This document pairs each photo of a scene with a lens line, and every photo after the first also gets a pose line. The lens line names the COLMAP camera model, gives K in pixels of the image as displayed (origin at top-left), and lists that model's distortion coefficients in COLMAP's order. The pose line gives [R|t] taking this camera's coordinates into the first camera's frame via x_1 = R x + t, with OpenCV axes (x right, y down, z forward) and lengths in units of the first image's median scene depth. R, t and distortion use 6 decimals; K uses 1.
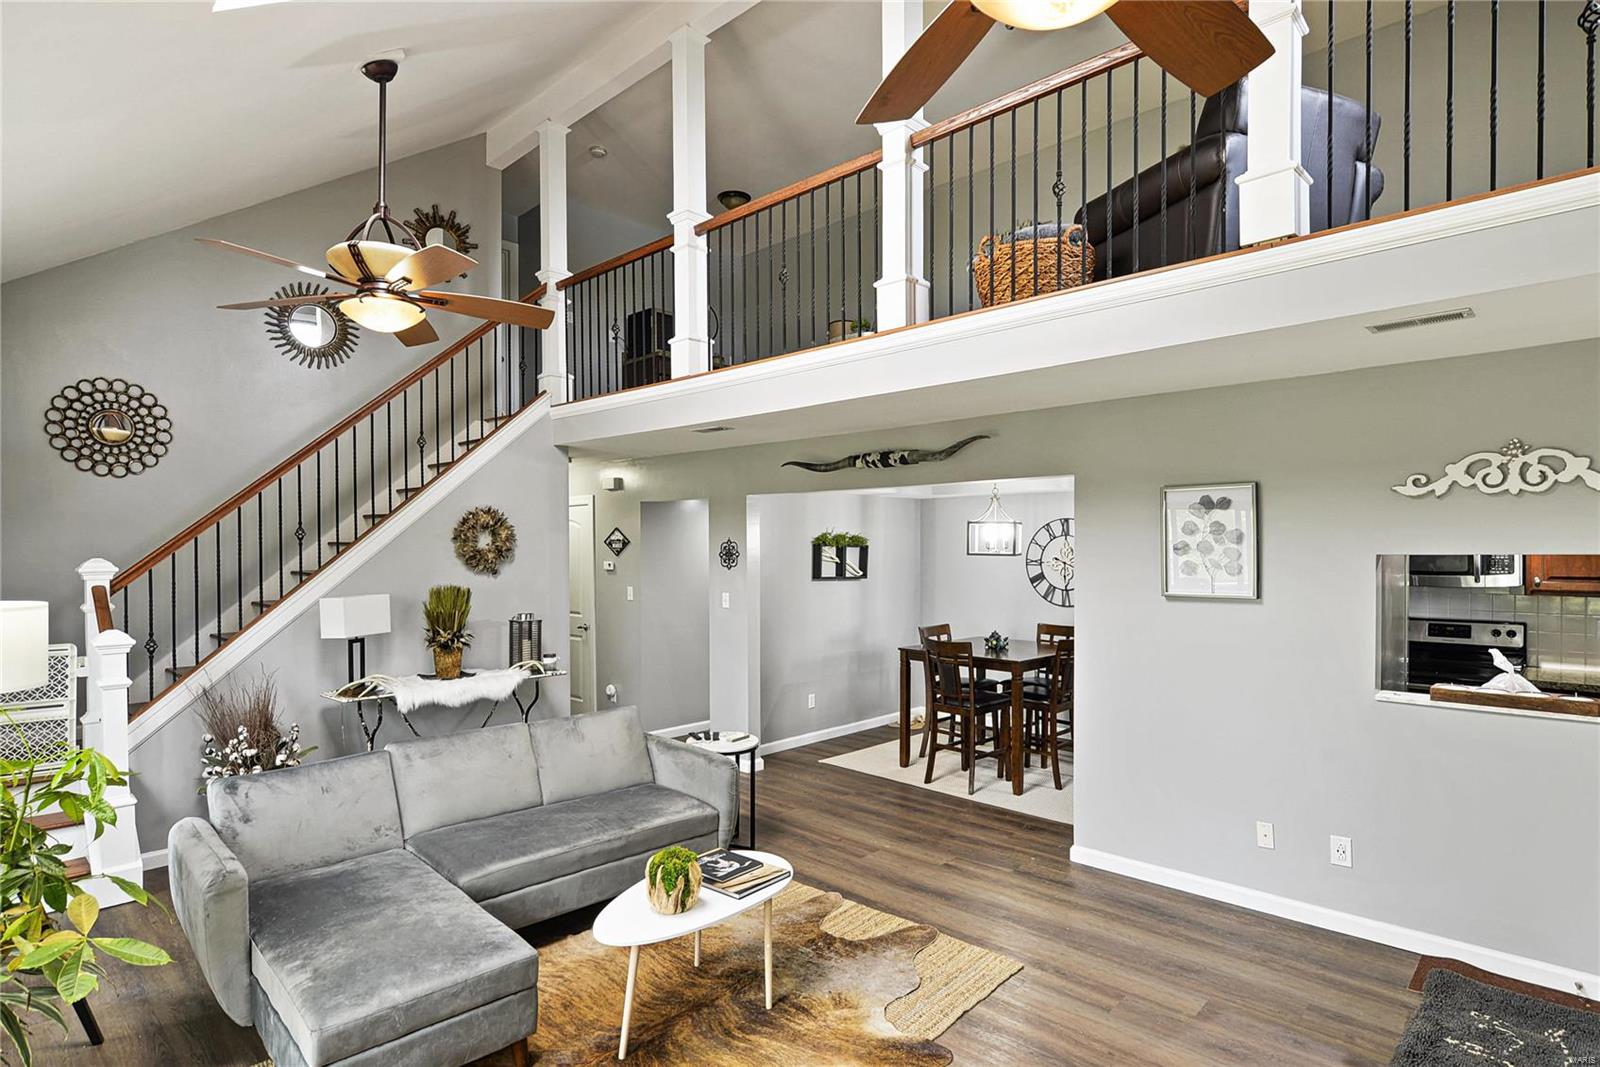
lens RADIAL K [[840.8, 0, 825.8], [0, 840.8, 554.6], [0, 0, 1]] dist [-0.005566, 0.000924]
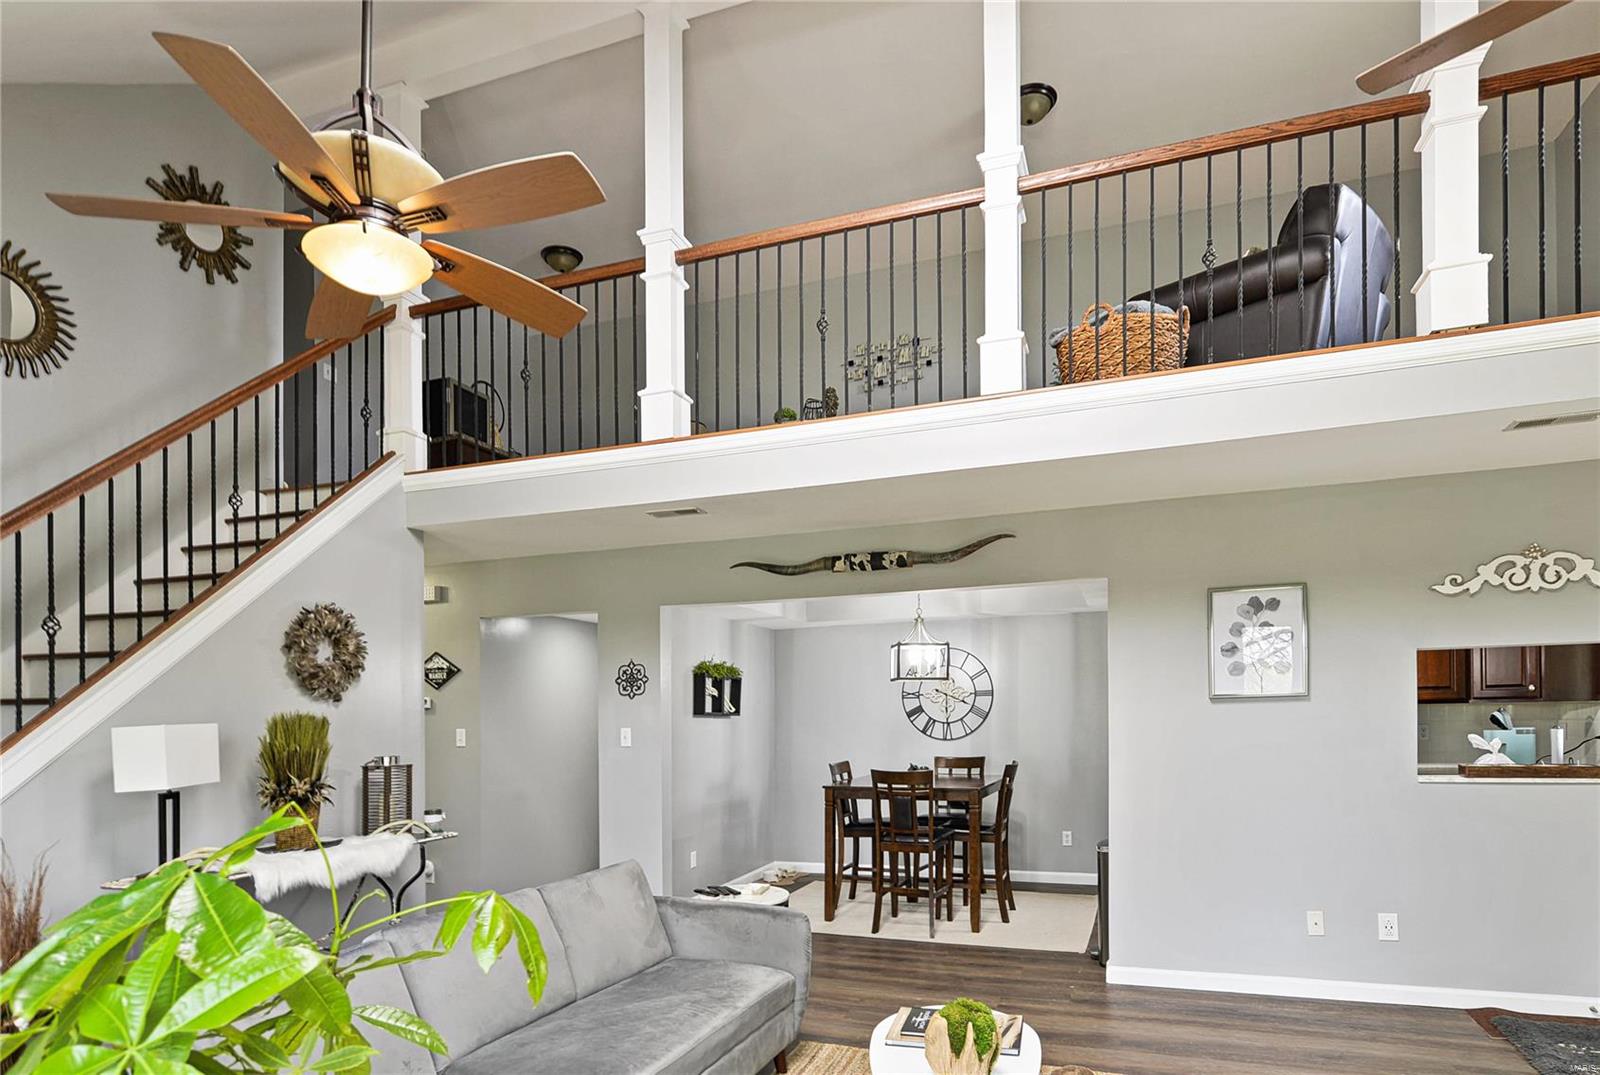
lens RADIAL K [[886.3, 0, 830.1], [0, 886.3, 708.3], [0, 0, 1]] dist [-0.001903, -0.000625]
pose [[0.913558, -0.013419, 0.406487, -0.359953], [0.021639, 0.999644, -0.015632, 0.055656], [-0.406132, 0.023077, 0.913523, 0.180884]]
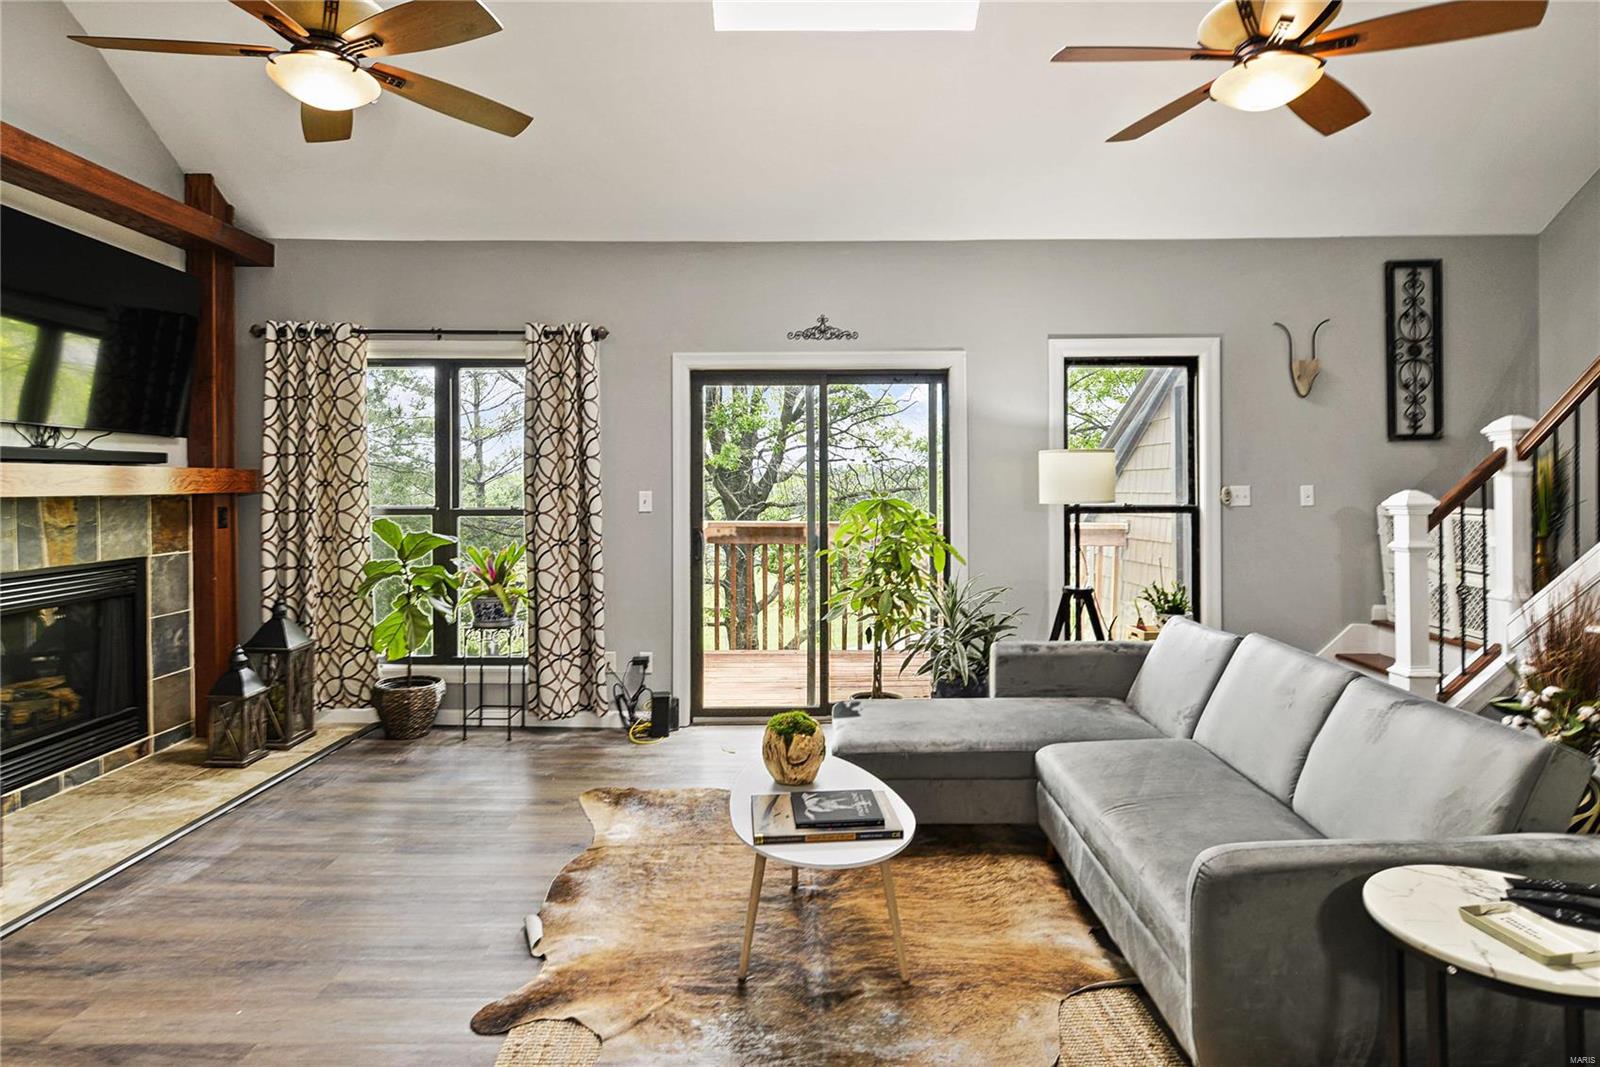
lens RADIAL K [[858.8, 0, 795.0], [0, 858.8, 484.9], [0, 0, 1]] dist [-0.003741, 0.000577]
pose [[-0.735354, 0.006444, -0.677652, 0.250684], [-0.001447, 0.999938, 0.011080, 0.057582], [0.677681, 0.009128, -0.735299, 0.970373]]
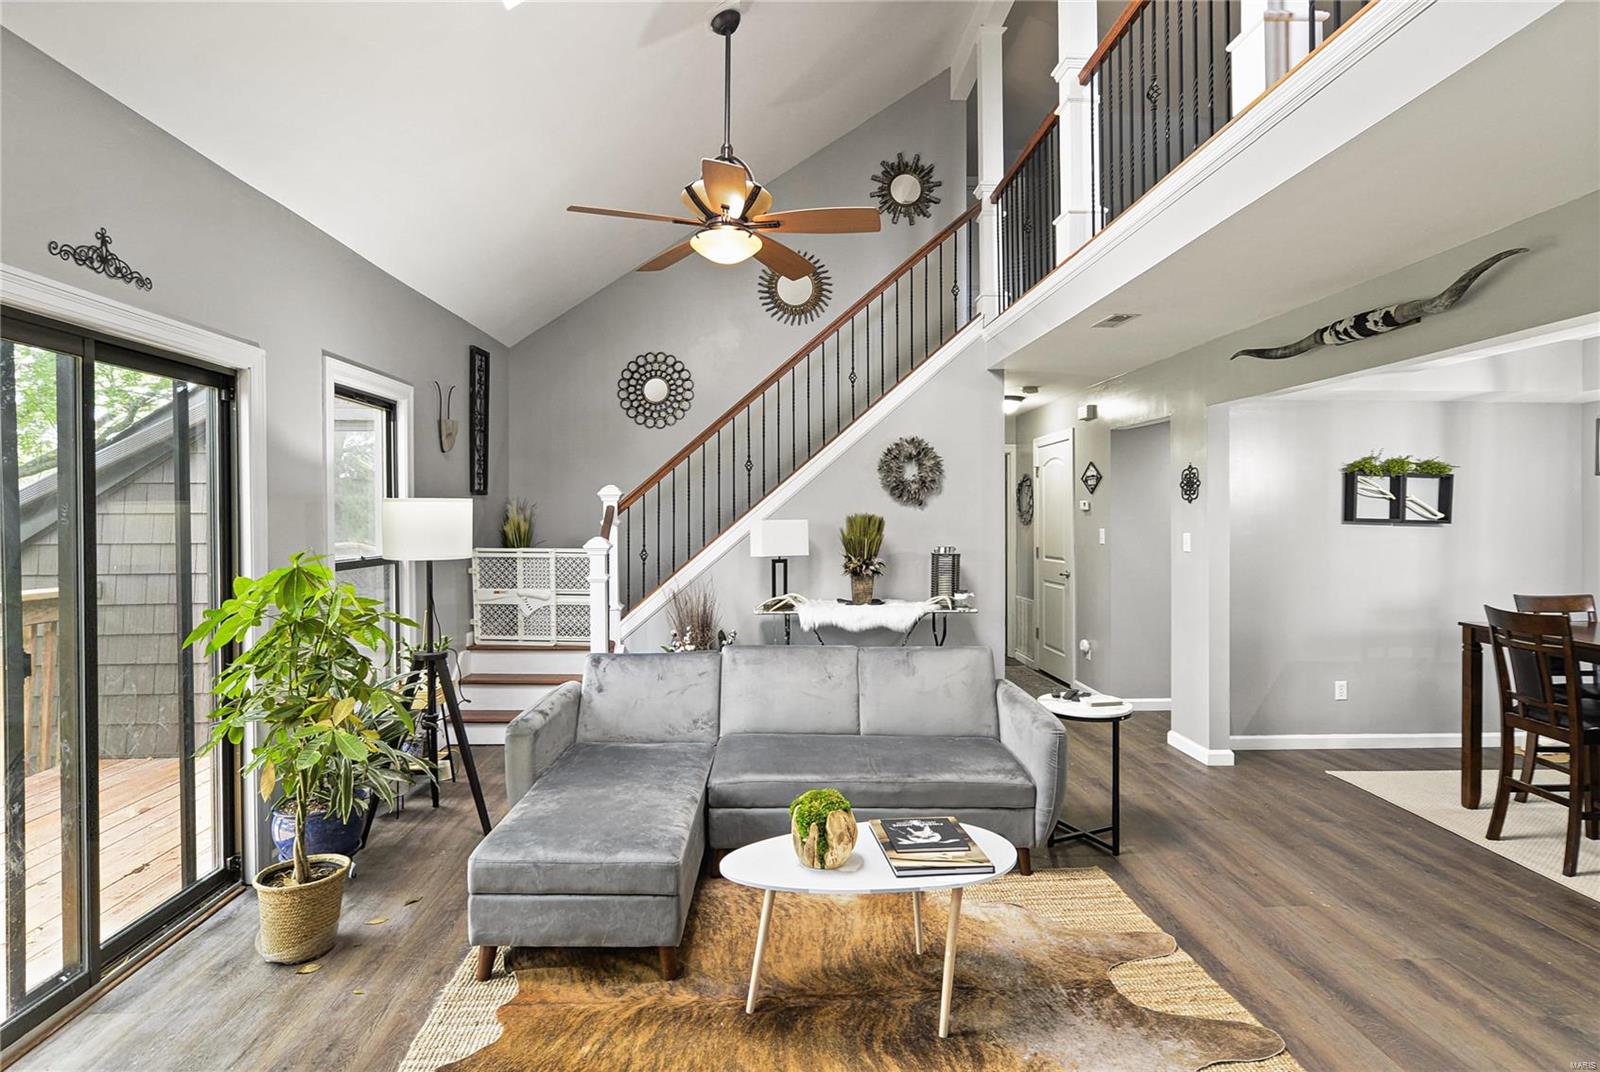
lens RADIAL K [[845.8, 0, 804.8], [0, 845.8, 515.5], [0, 0, 1]] dist [-0.002808, 0.001330]
pose [[0.714560, 0.003750, -0.699564, 0.227915], [-0.011363, 0.999916, -0.006247, 0.047775], [0.699482, 0.012412, 0.714542, 0.222714]]
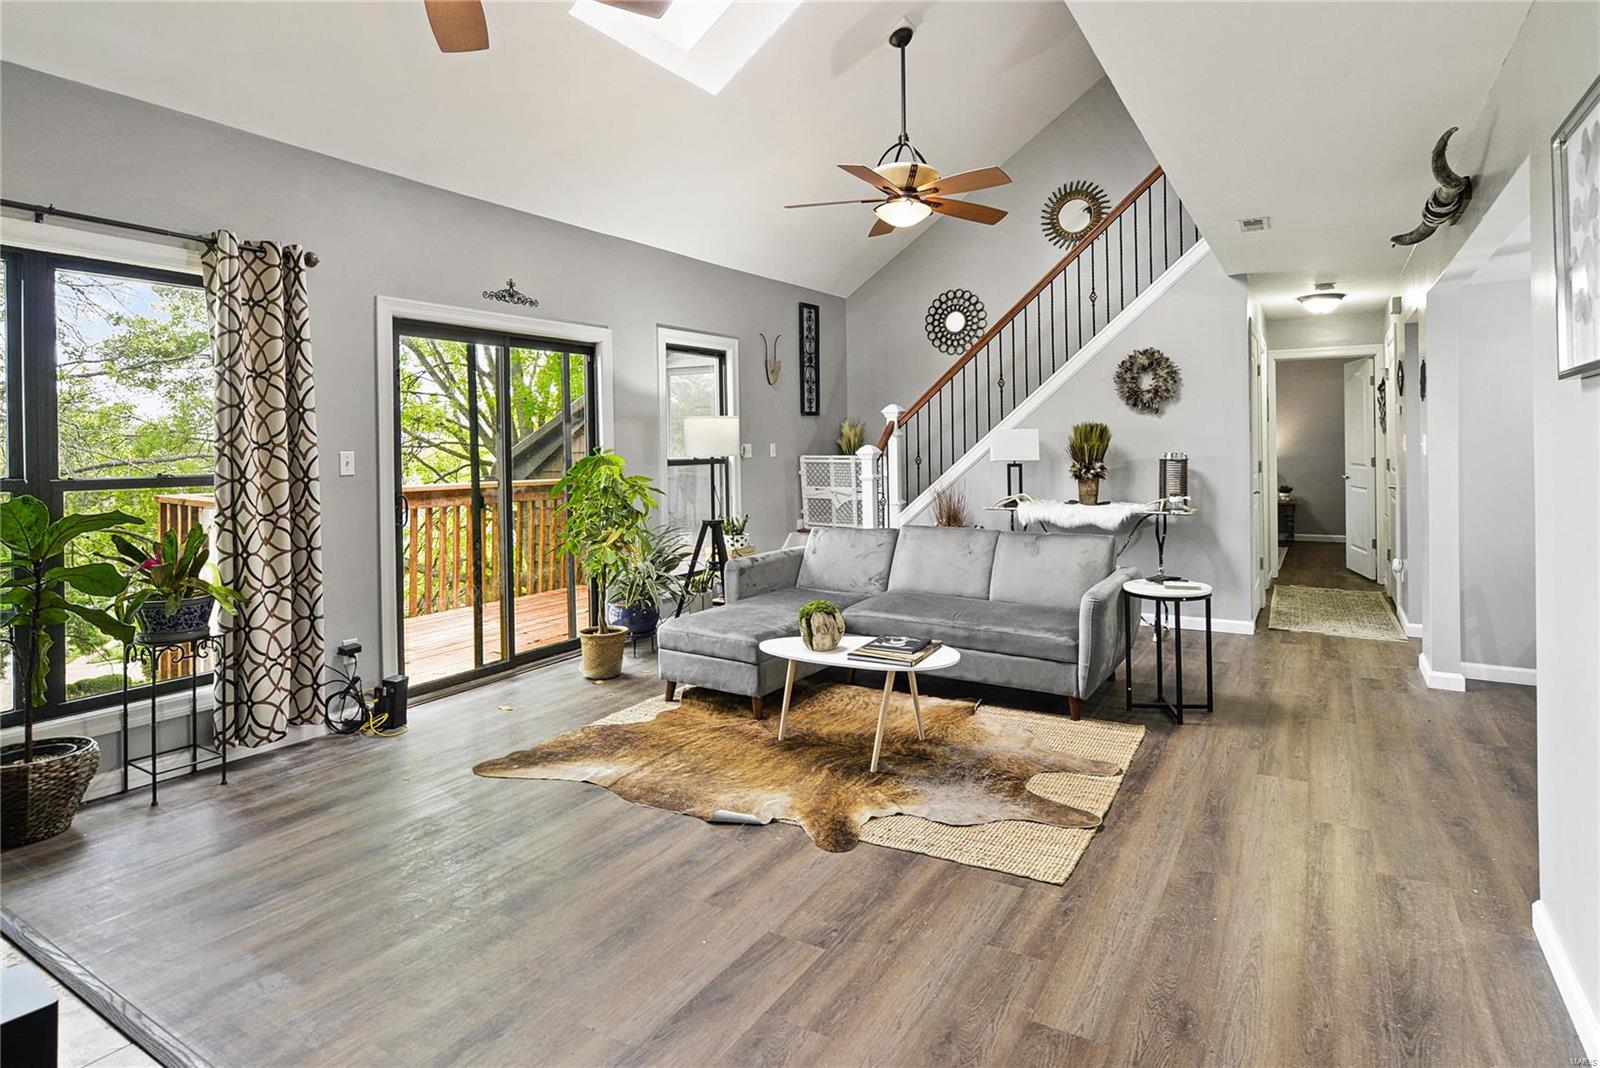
lens RADIAL K [[874.9, 0, 820.8], [0, 874.9, 440.2], [0, 0, 1]] dist [0.000074, 0.001377]
pose [[0.210589, -0.003822, -0.977567, 0.633292], [-0.000932, 0.999991, -0.004110, 0.067947], [0.977574, 0.001777, 0.210583, 0.422184]]
